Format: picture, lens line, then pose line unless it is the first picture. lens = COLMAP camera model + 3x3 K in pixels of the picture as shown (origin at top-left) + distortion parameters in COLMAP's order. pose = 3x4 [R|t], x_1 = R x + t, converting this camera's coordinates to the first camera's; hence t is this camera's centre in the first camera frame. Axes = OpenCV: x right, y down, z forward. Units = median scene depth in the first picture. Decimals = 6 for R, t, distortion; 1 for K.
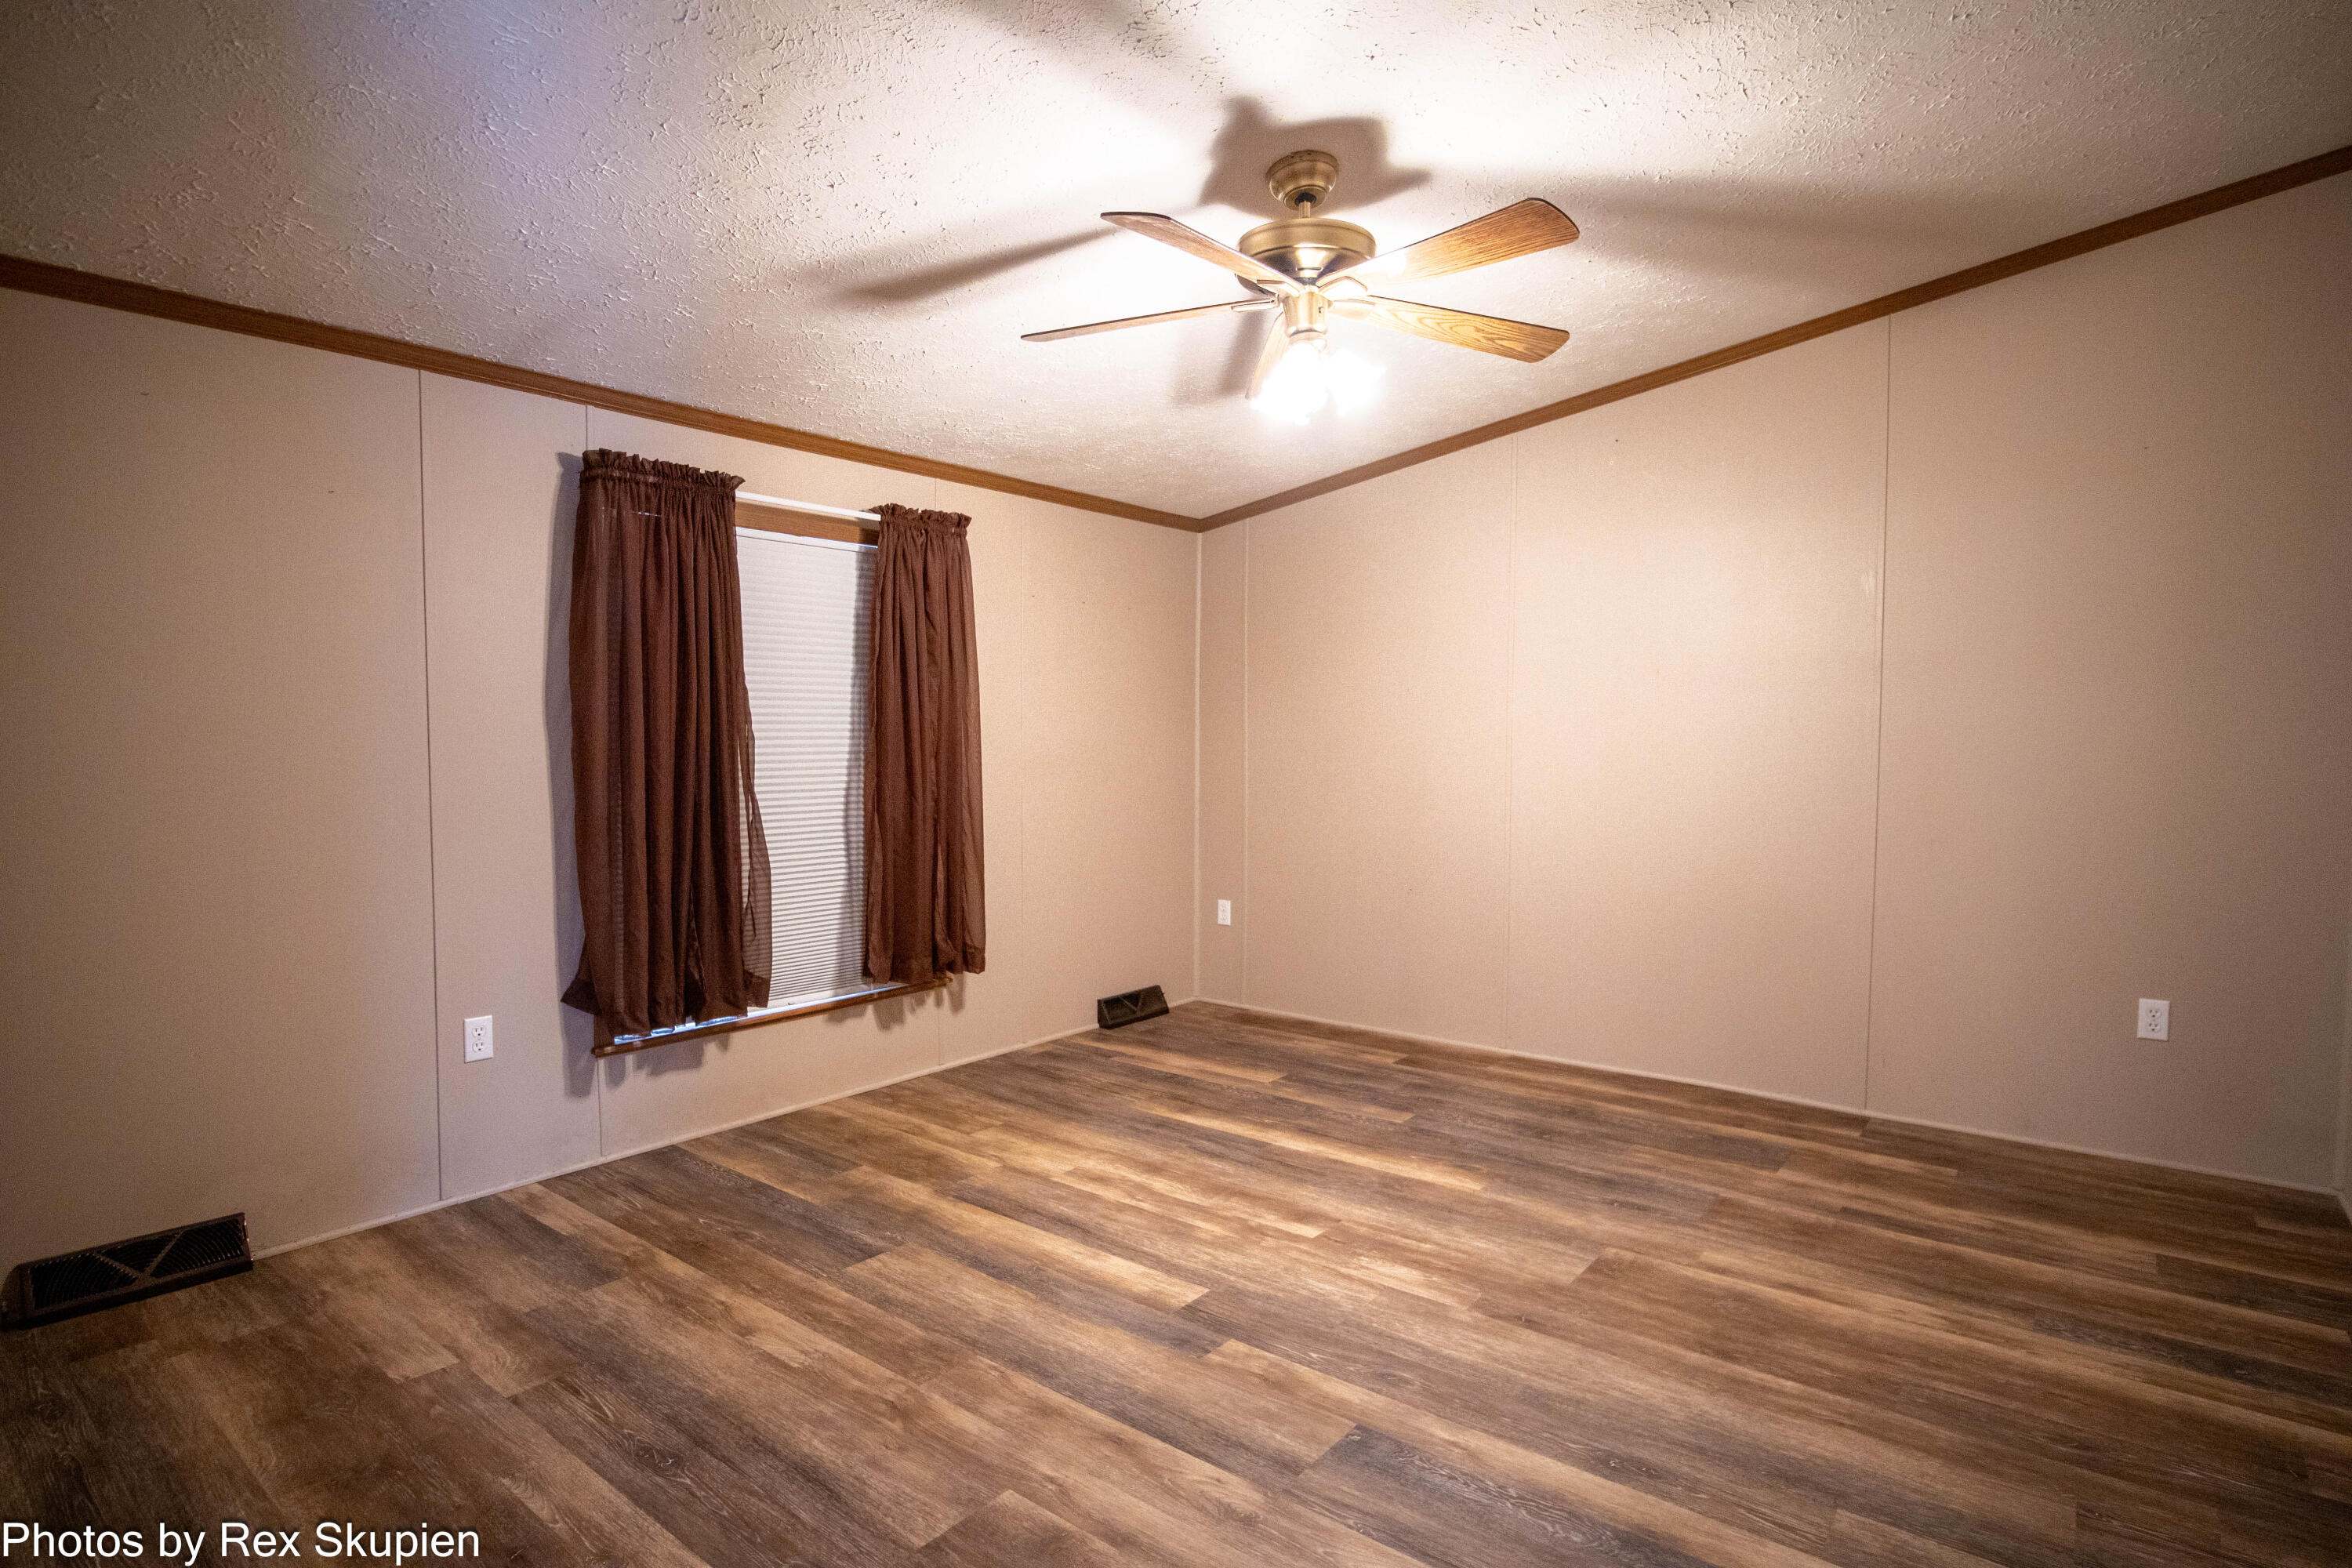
lens RADIAL K [[1201.3, 0, 1176.0], [0, 1201.3, 784.0], [0, 0, 1]] dist [-0.041556, 0.011144]
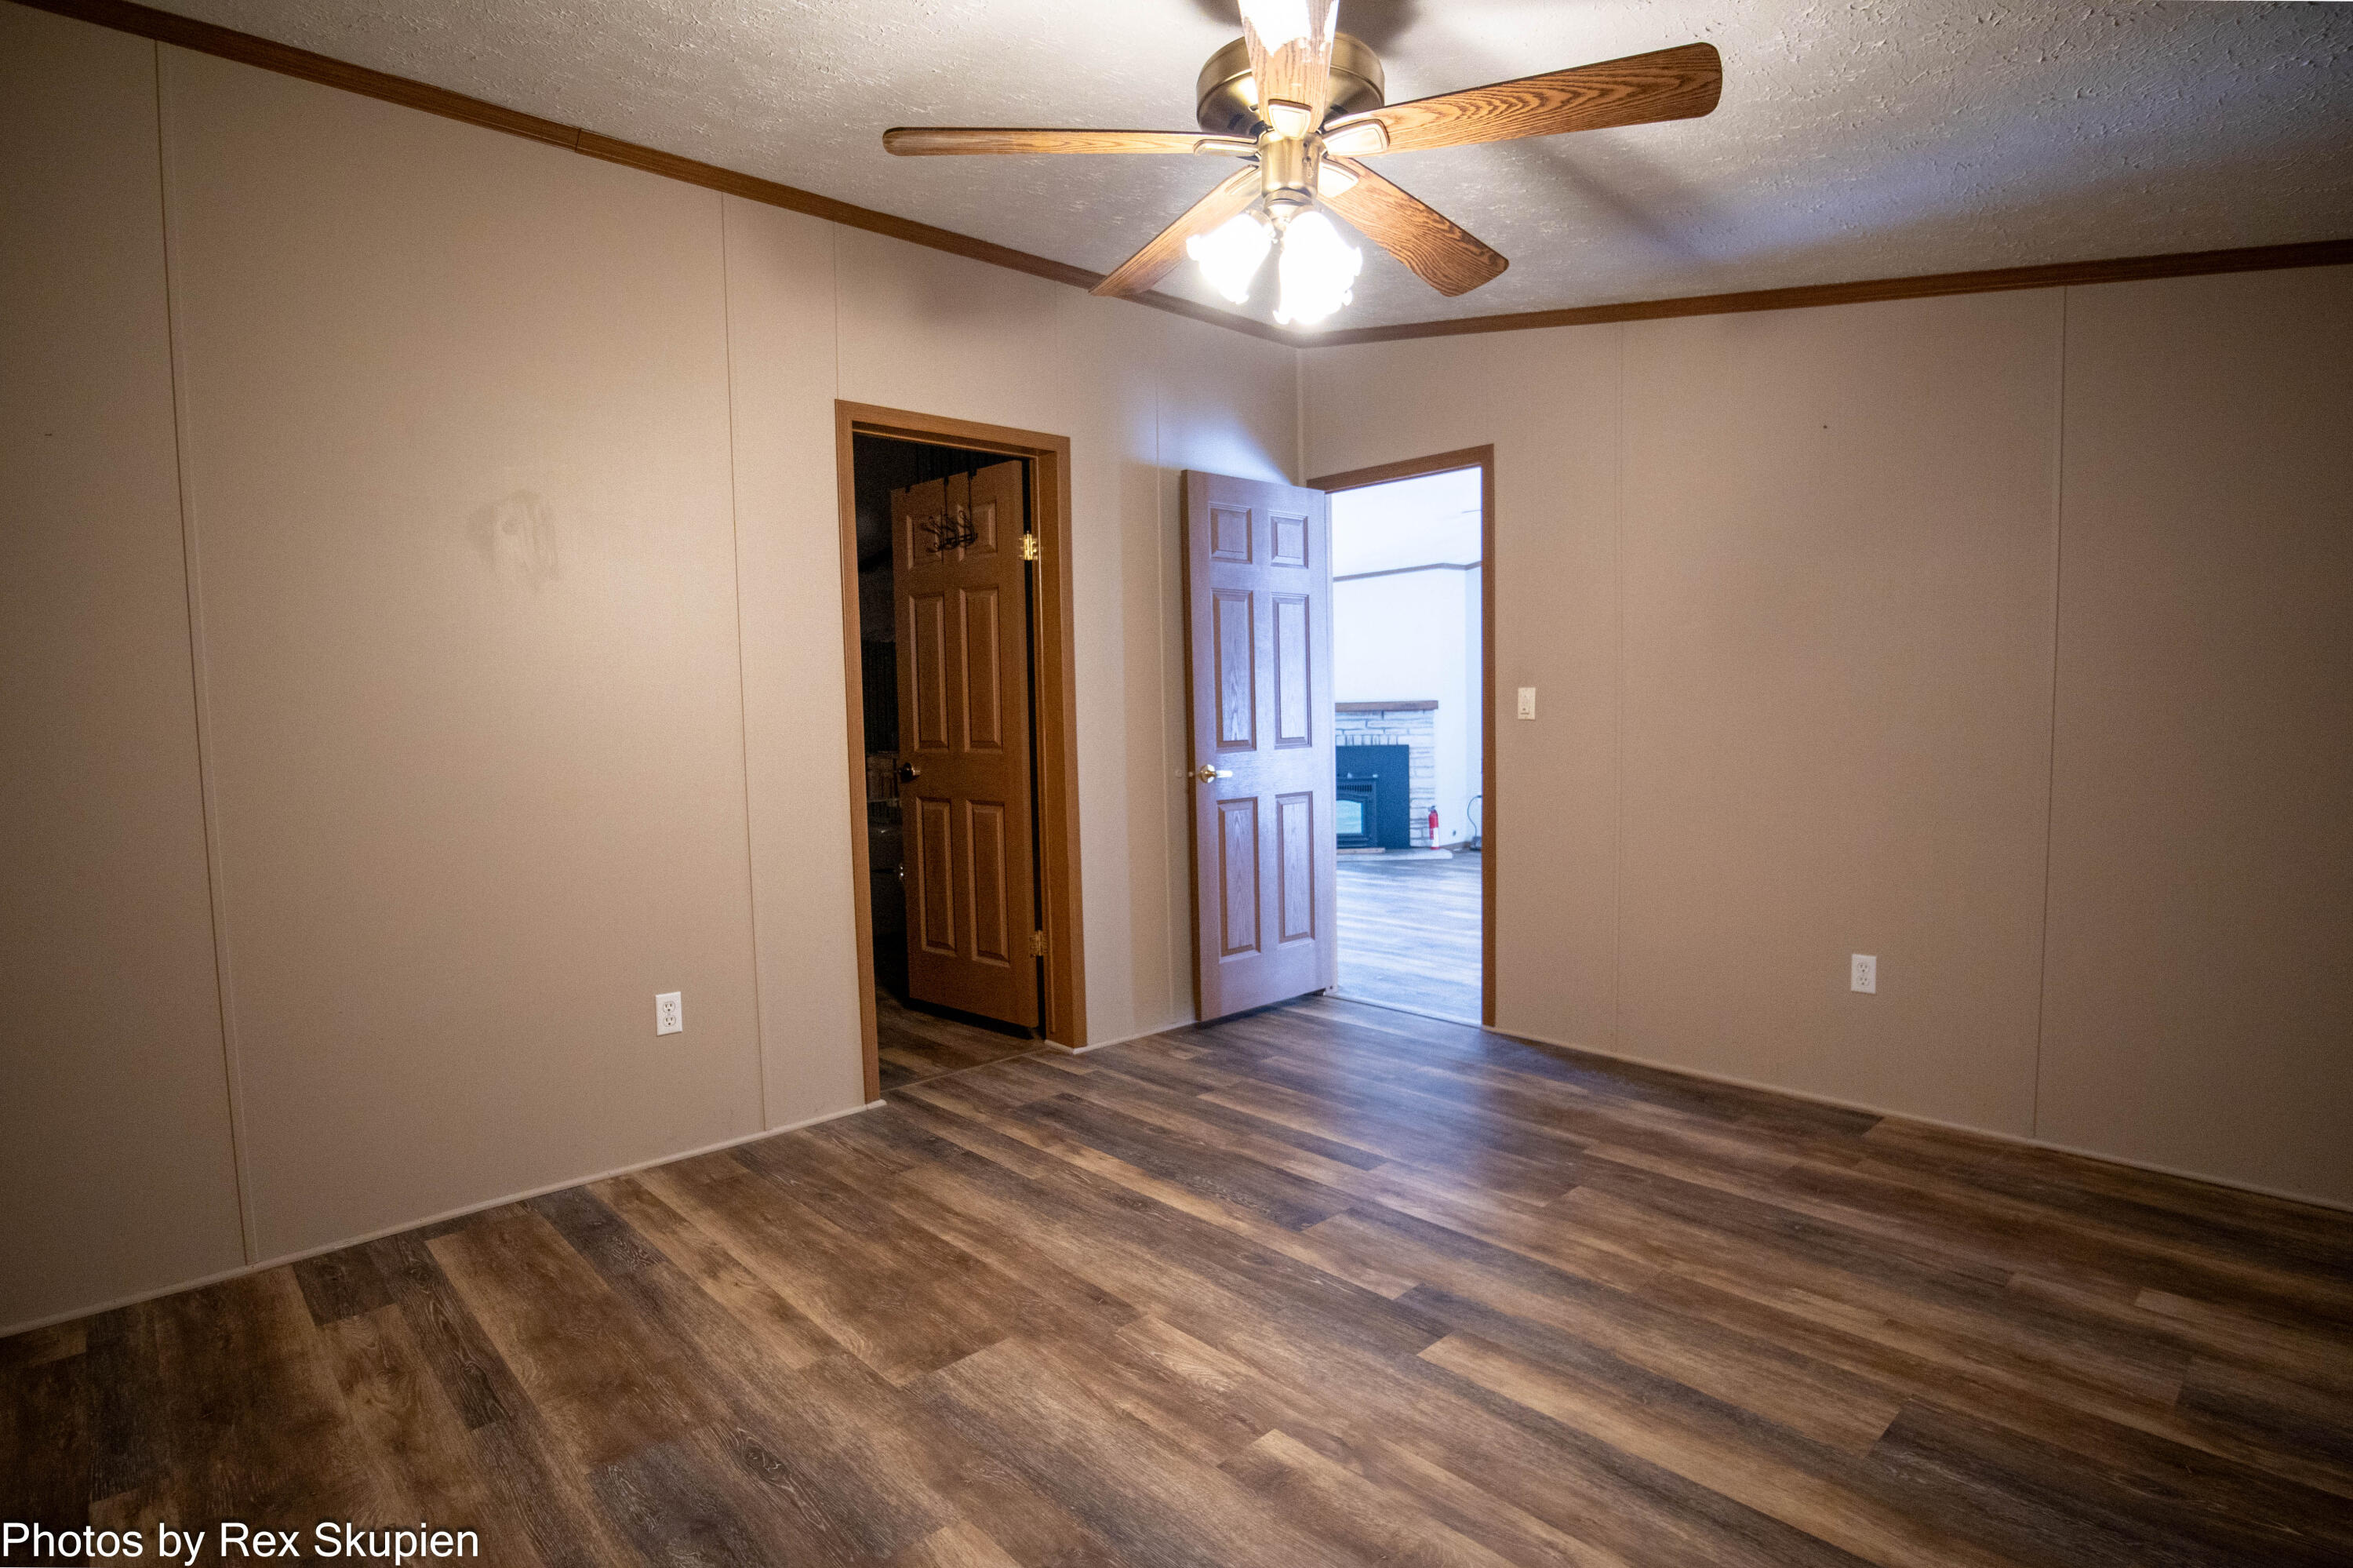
lens RADIAL K [[1201.8, 0, 1176.5], [0, 1201.8, 784.0], [0, 0, 1]] dist [-0.041556, 0.011144]
pose [[-0.989454, 0.005836, 0.144733, 0.075924], [0.020139, 0.995027, 0.097551, -0.083908], [-0.143444, 0.099437, -0.984650, 1.887686]]
